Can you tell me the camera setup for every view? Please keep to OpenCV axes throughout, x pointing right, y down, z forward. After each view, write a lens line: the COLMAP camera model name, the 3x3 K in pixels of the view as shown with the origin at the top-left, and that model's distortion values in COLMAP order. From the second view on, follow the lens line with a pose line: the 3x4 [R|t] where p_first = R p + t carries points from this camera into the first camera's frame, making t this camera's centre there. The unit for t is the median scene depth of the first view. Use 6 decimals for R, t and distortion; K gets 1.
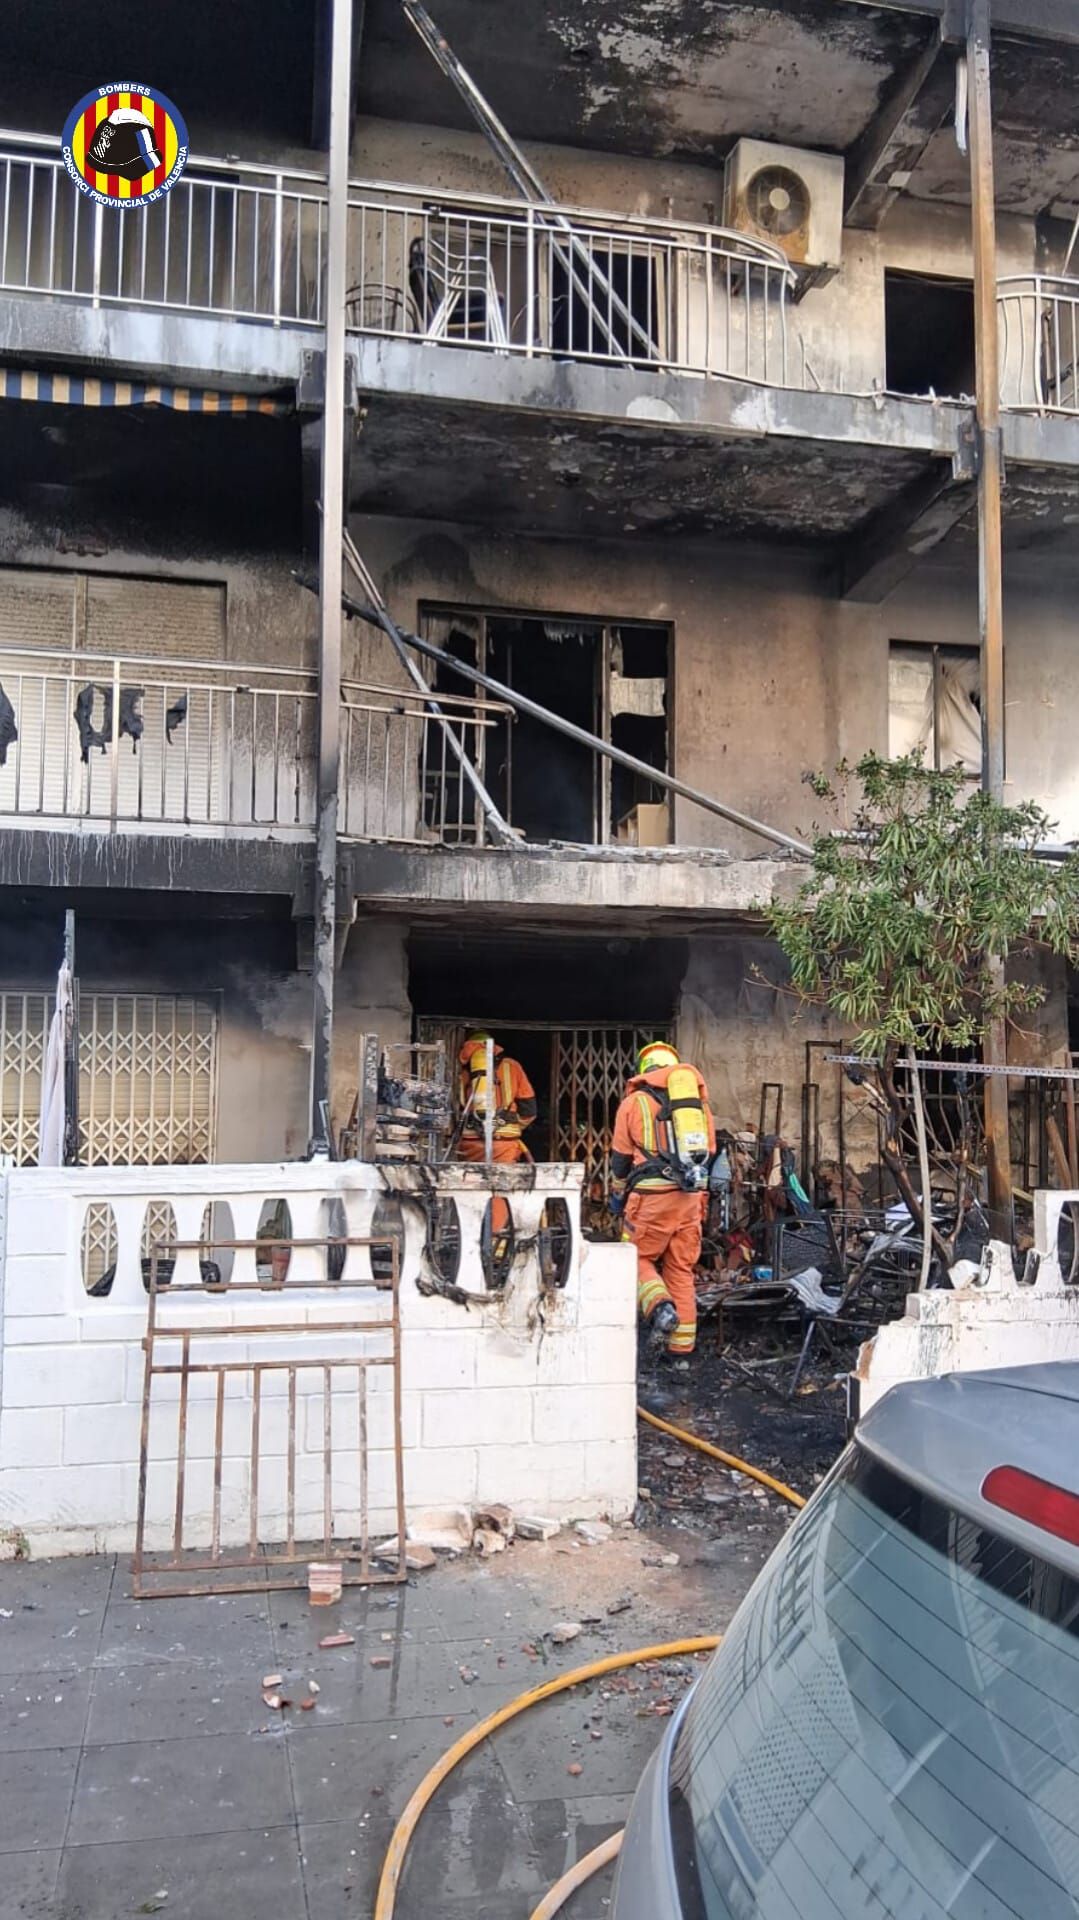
lens RADIAL K [[1468.2, 0, 539.5], [0, 1468.2, 960.0], [0, 0, 1]] dist [0.103302, -0.183086]
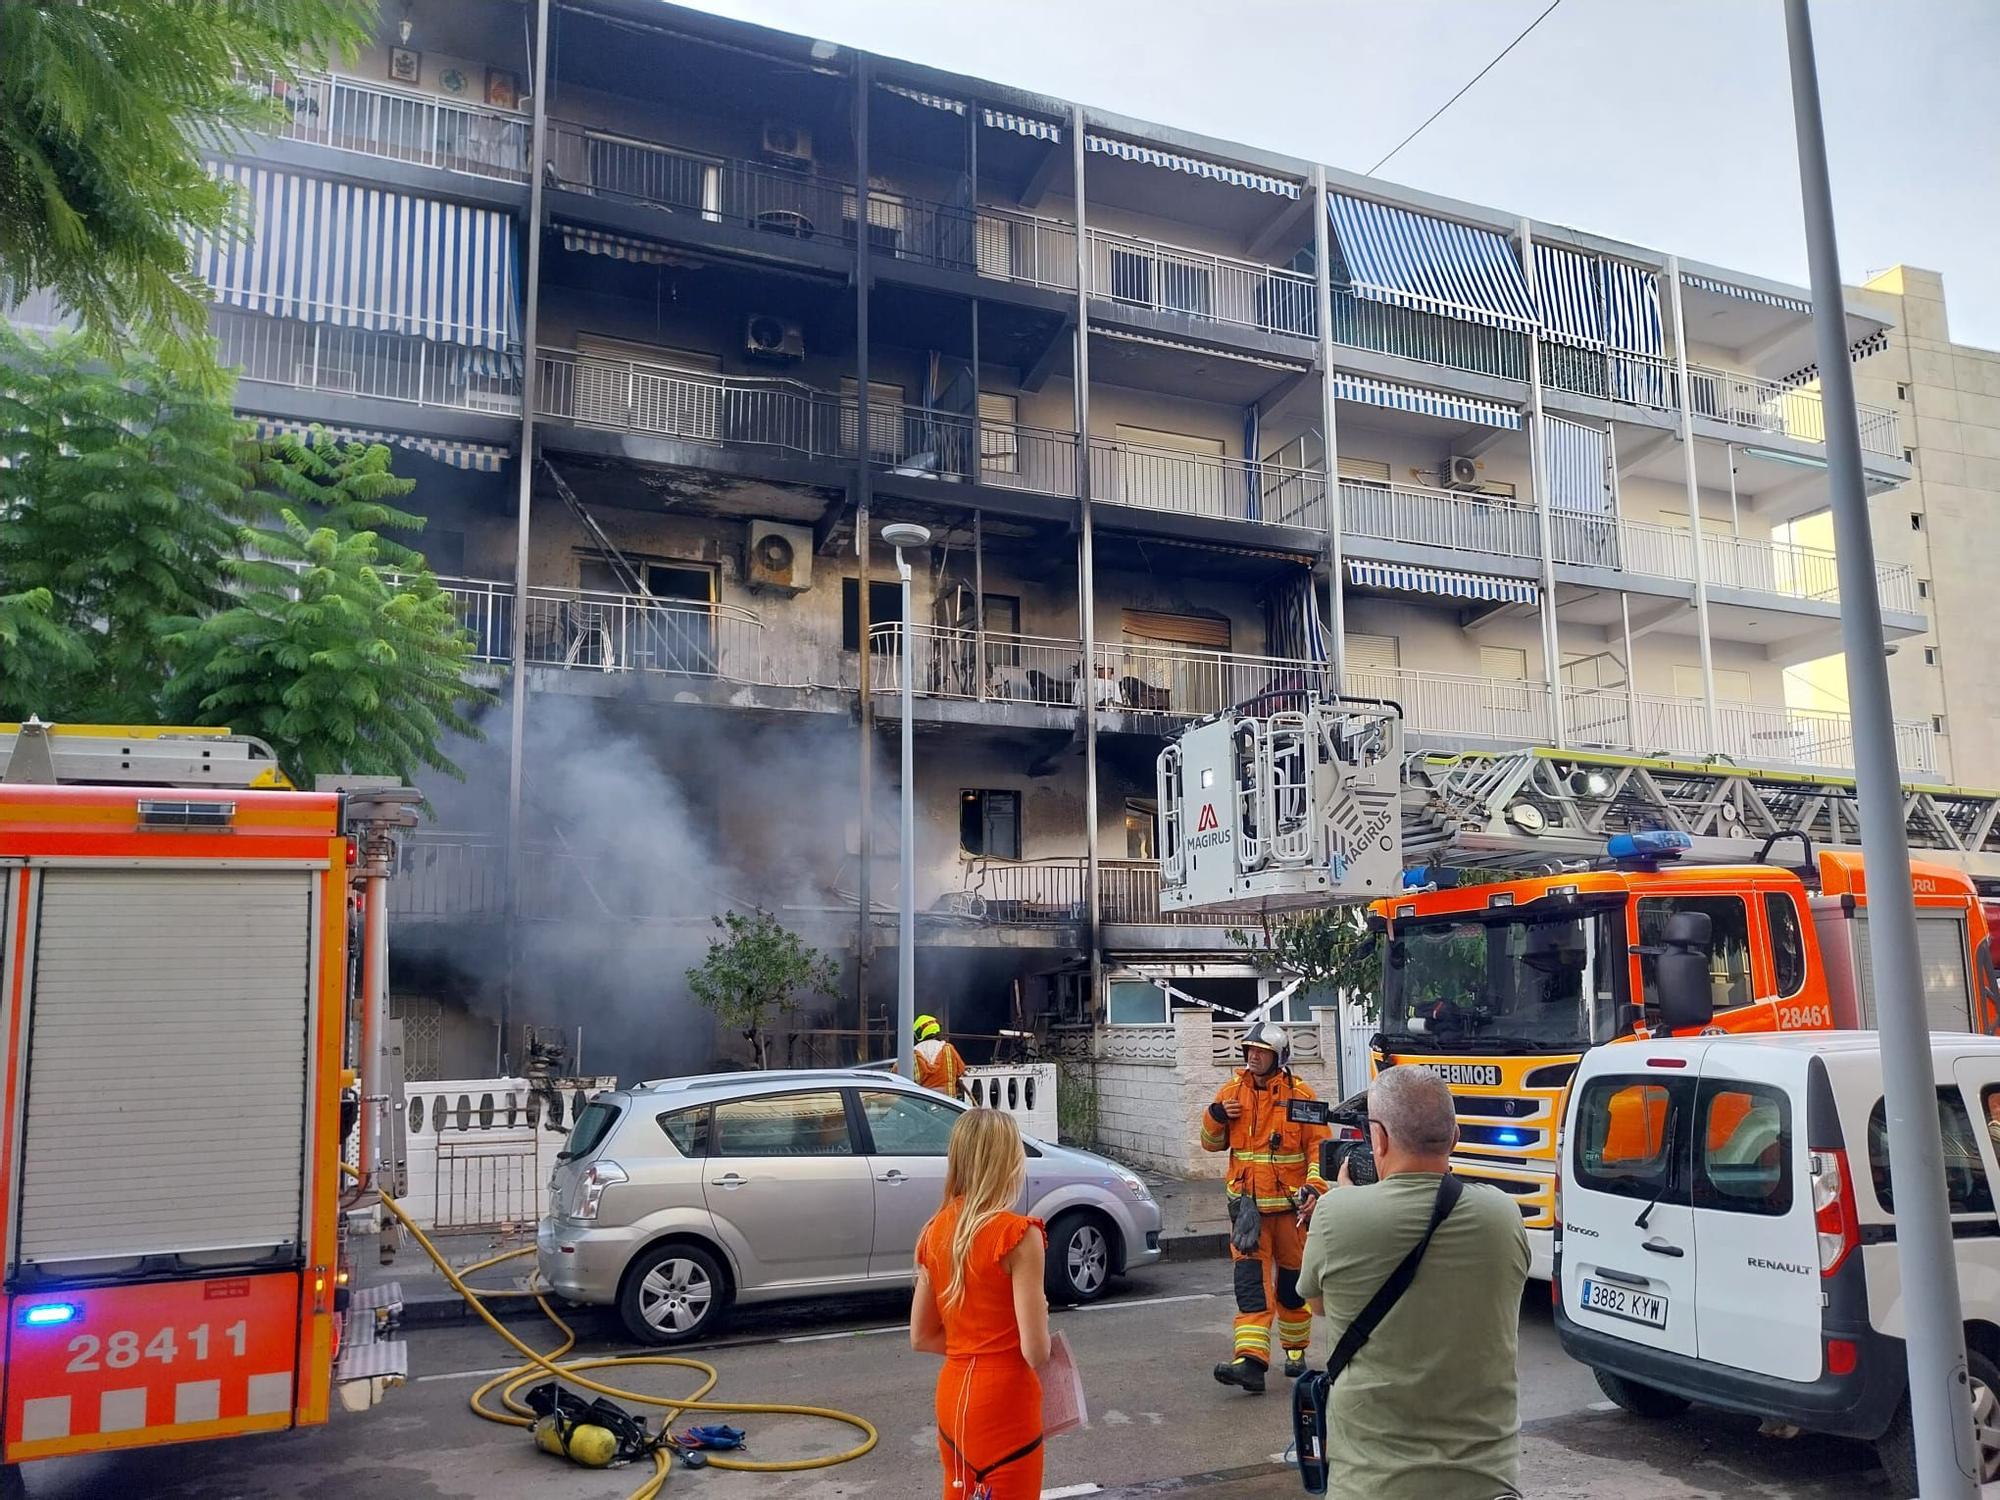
lens RADIAL K [[1470.5, 0, 1028.2], [0, 1470.5, 804.0], [0, 0, 1]] dist [0.061047, -0.129082]
pose [[0.981072, 0.003020, 0.193622, 0.146643], [0.010523, 0.997569, -0.068881, -0.092151], [-0.193359, 0.069614, 0.978655, -1.045356]]
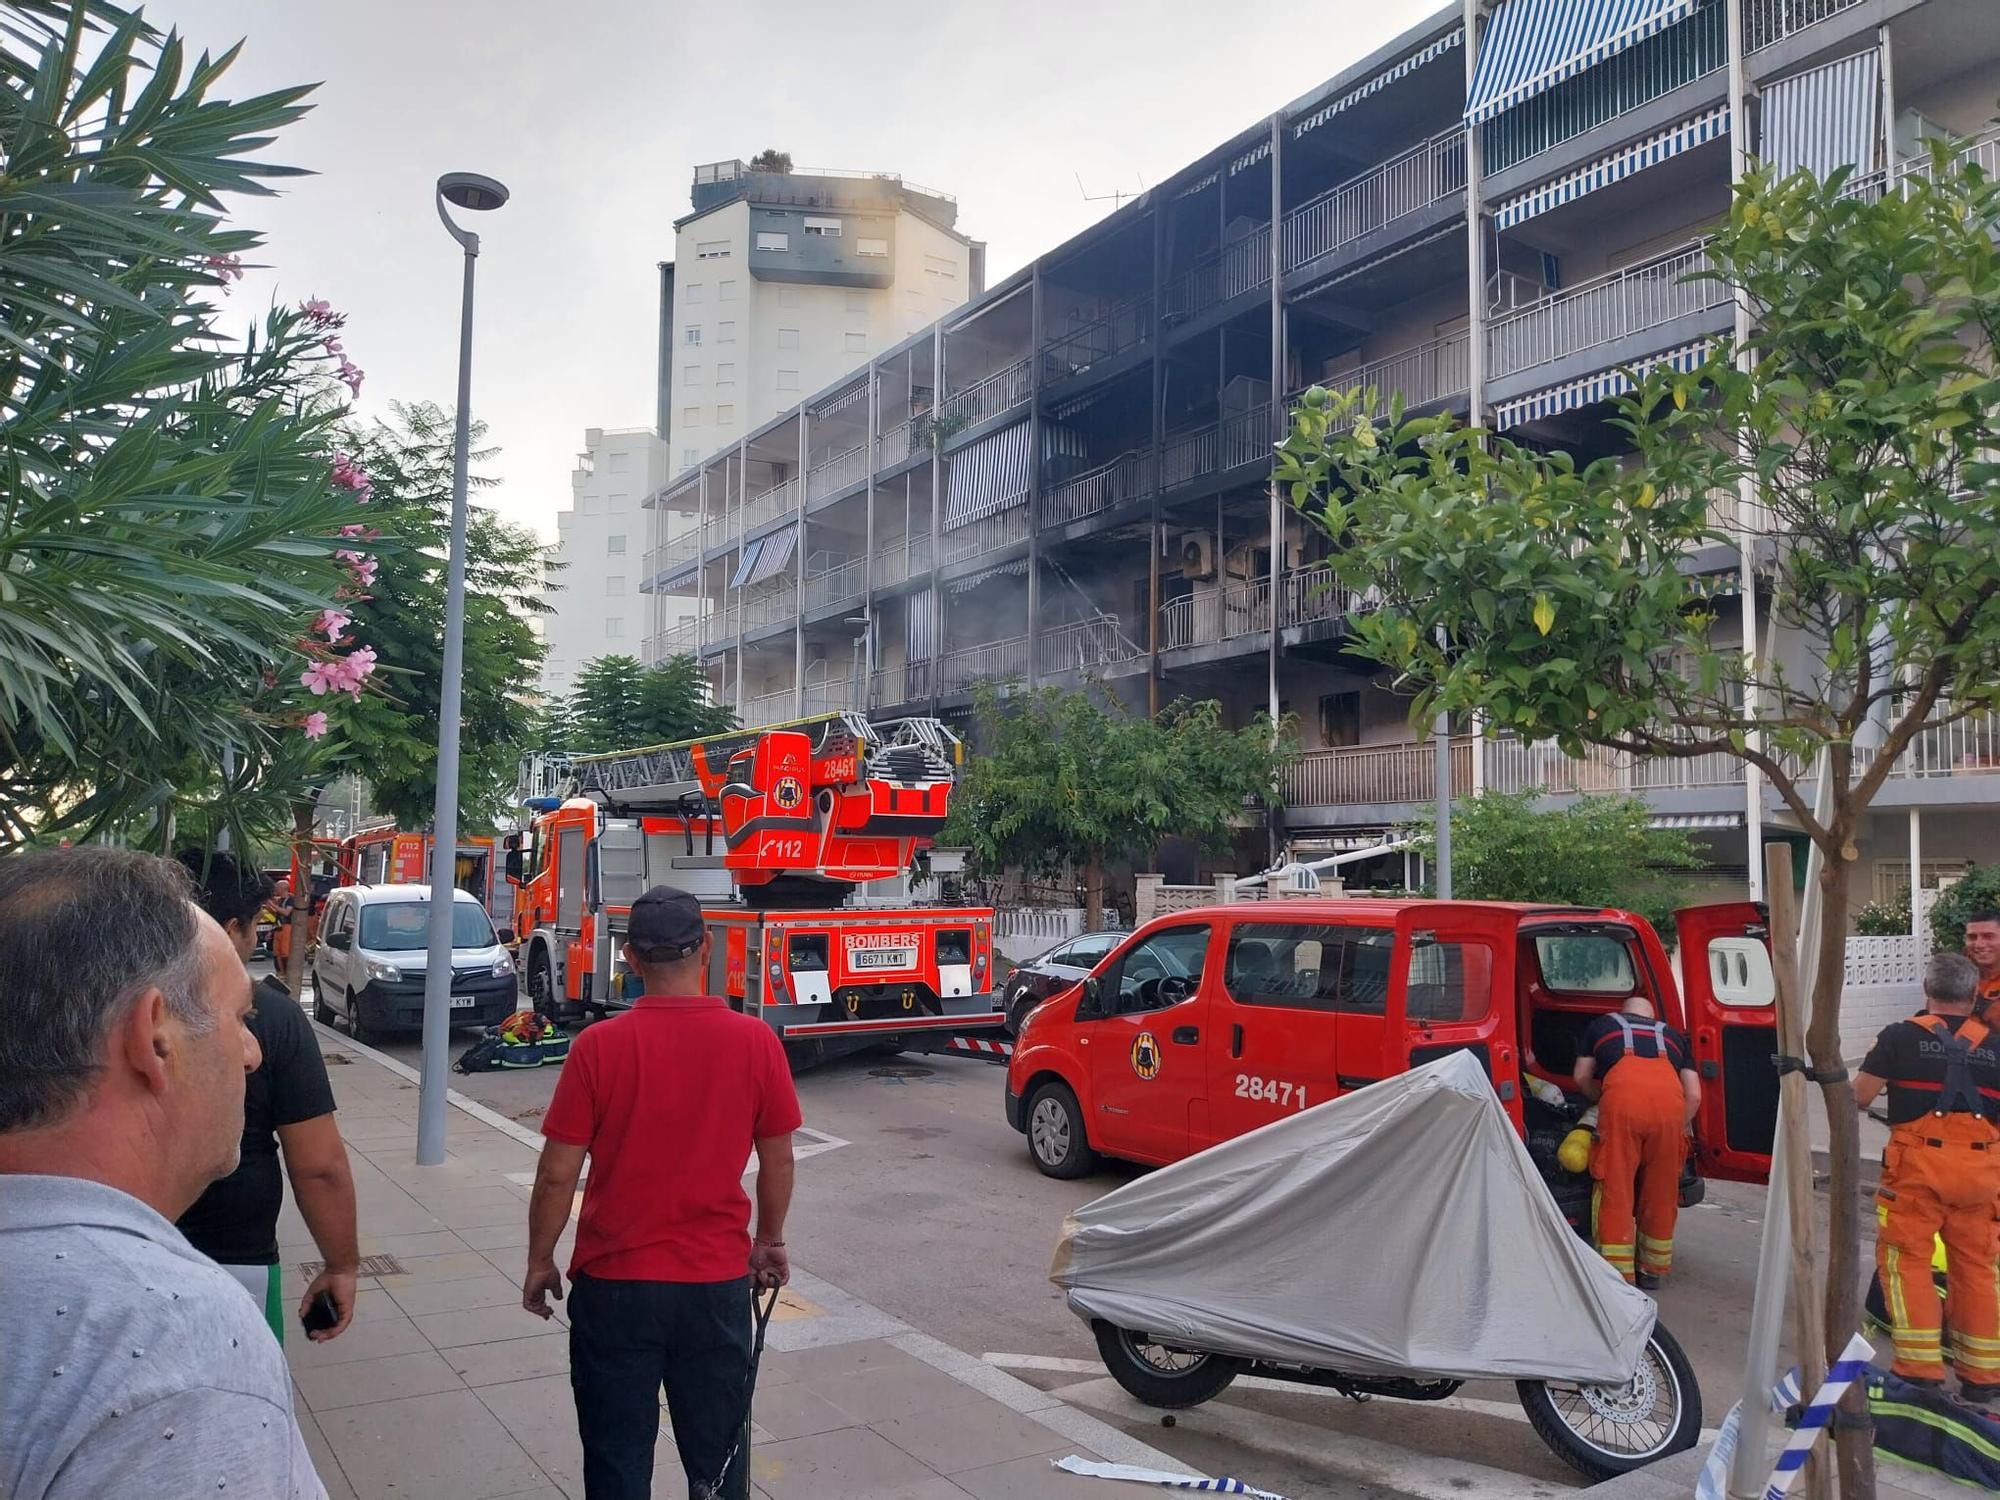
lens RADIAL K [[1470.5, 0, 1028.2], [0, 1470.5, 804.0], [0, 0, 1]] dist [0.061047, -0.129082]
pose [[0.370535, -0.057067, -0.927064, 3.104007], [0.060738, 0.997463, -0.037124, 0.006382], [0.926831, -0.042552, 0.373061, -0.325539]]
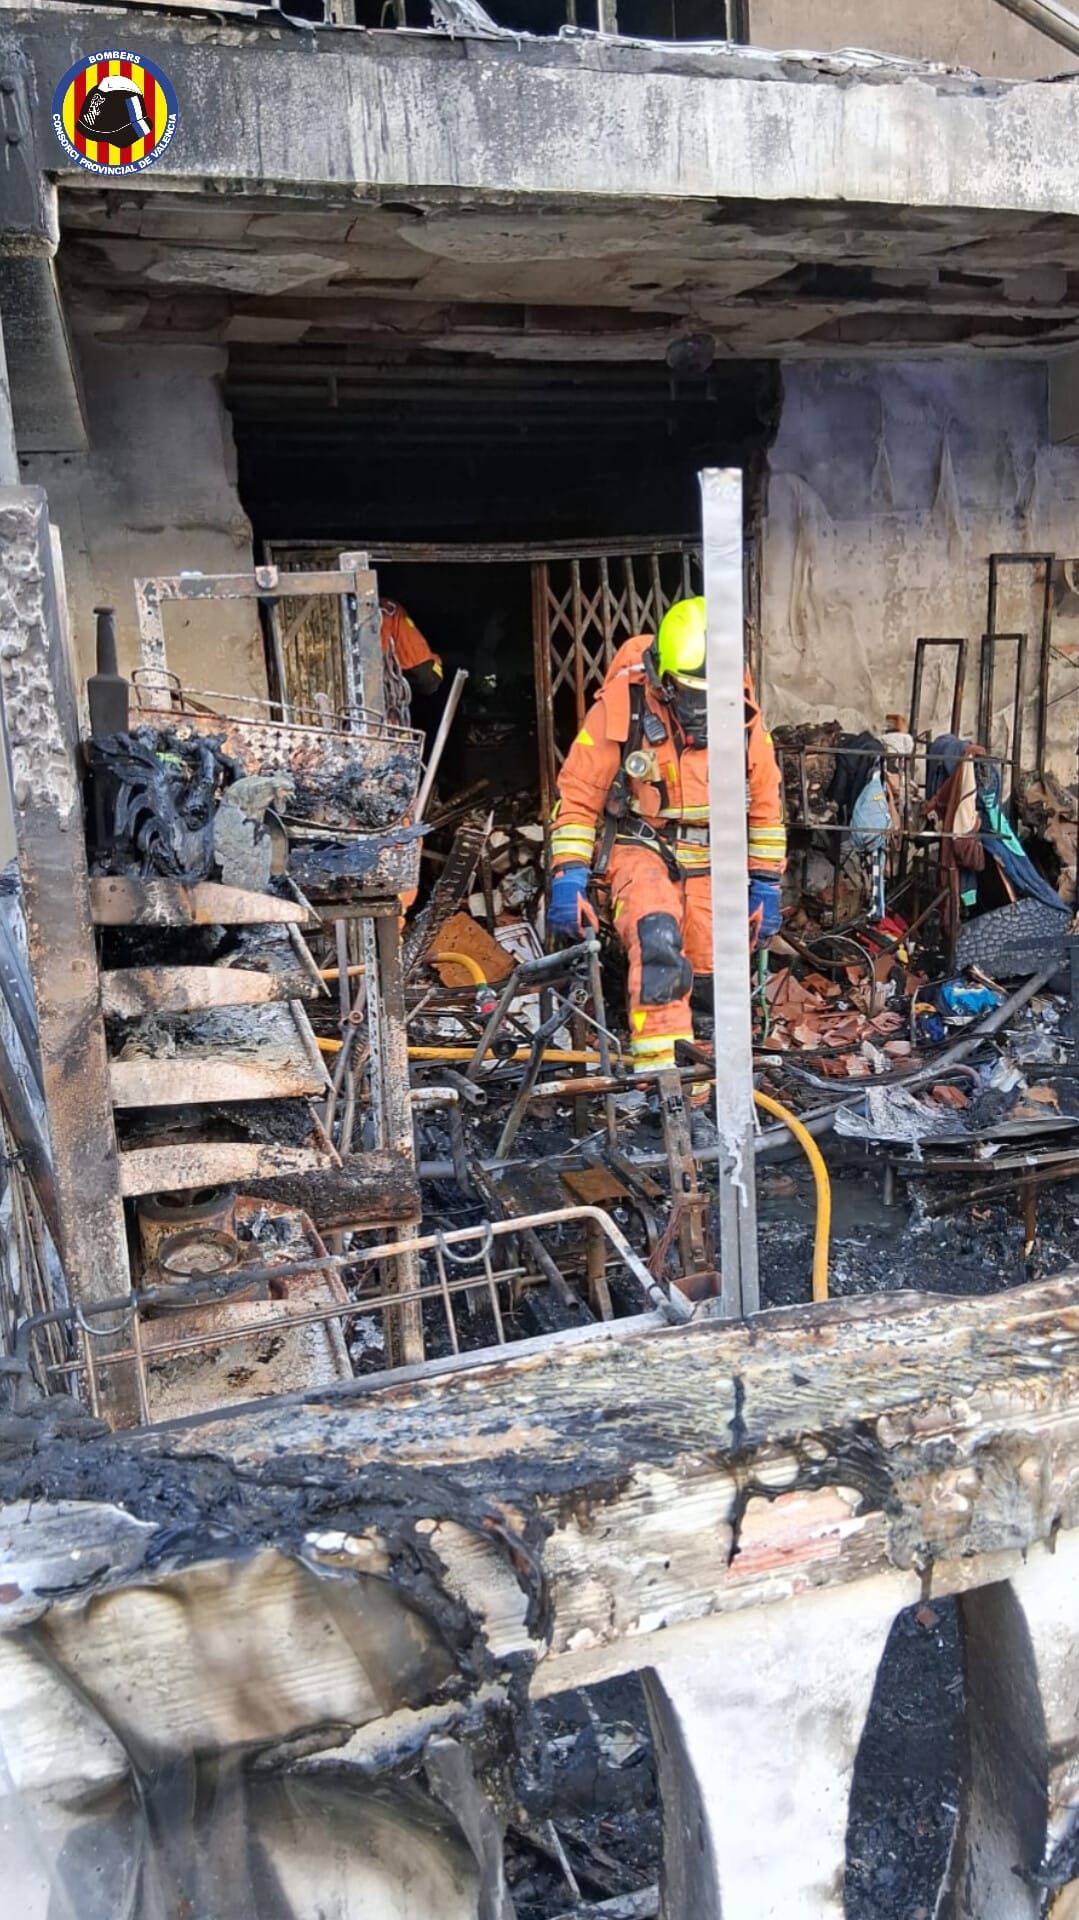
lens RADIAL K [[1468.2, 0, 539.5], [0, 1468.2, 960.0], [0, 0, 1]] dist [0.103302, -0.183086]
pose [[0.994155, -0.077112, 0.075559, -0.045997], [0.052121, 0.955730, 0.289593, 0.037736], [-0.094545, -0.283962, 0.954163, 0.553701]]
